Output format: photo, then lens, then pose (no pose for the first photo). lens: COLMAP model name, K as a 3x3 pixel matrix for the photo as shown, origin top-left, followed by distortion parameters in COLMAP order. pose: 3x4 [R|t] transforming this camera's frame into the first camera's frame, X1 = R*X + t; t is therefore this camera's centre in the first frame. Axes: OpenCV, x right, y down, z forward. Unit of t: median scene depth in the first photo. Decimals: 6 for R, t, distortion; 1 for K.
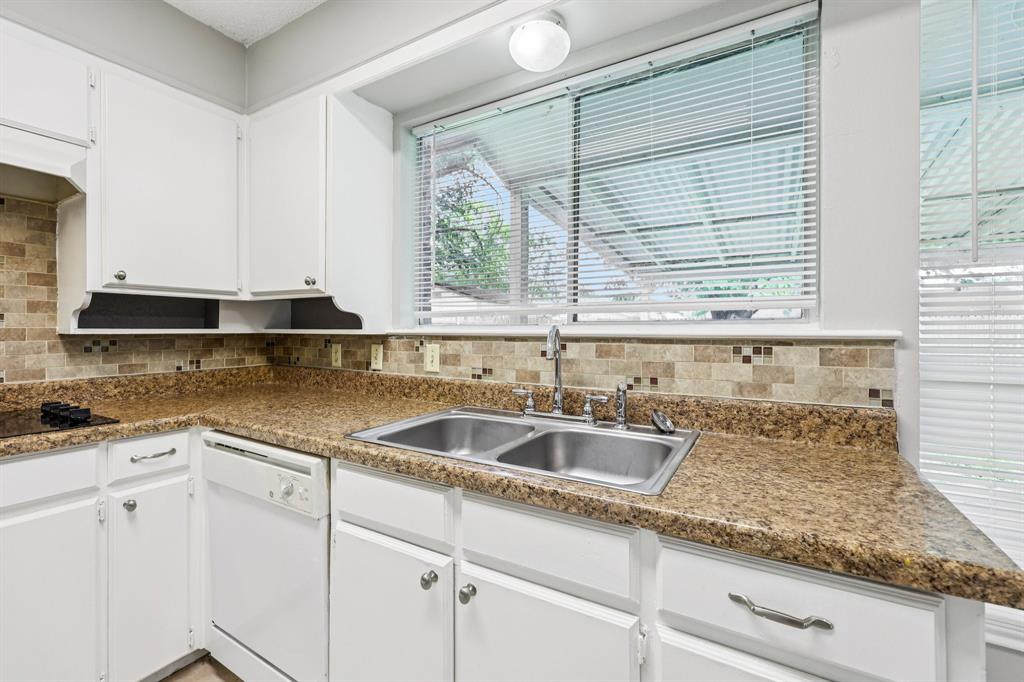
lens RADIAL K [[427.6, 0, 511.6], [0, 427.6, 330.3], [0, 0, 1]] dist [0.001224, 0.000056]
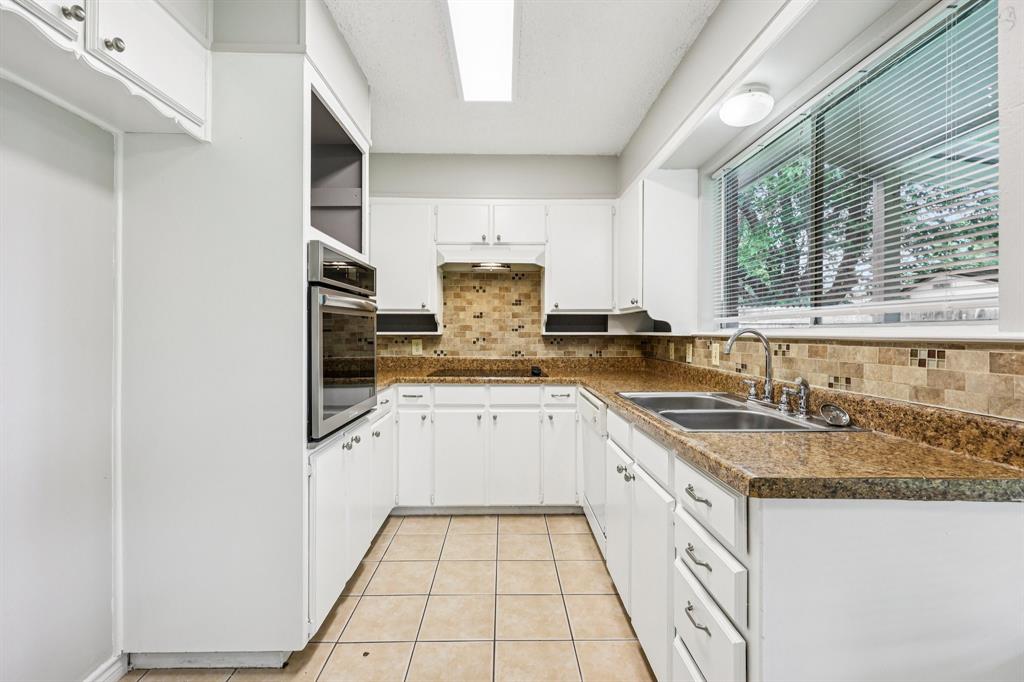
lens RADIAL K [[439.4, 0, 512.0], [0, 439.4, 331.4], [0, 0, 1]] dist [0.000279, 0.000001]
pose [[0.519321, -0.003706, -0.854571, 0.768740], [0.000272, 0.999991, -0.004171, 0.001137], [0.854579, 0.001934, 0.519318, -0.250198]]
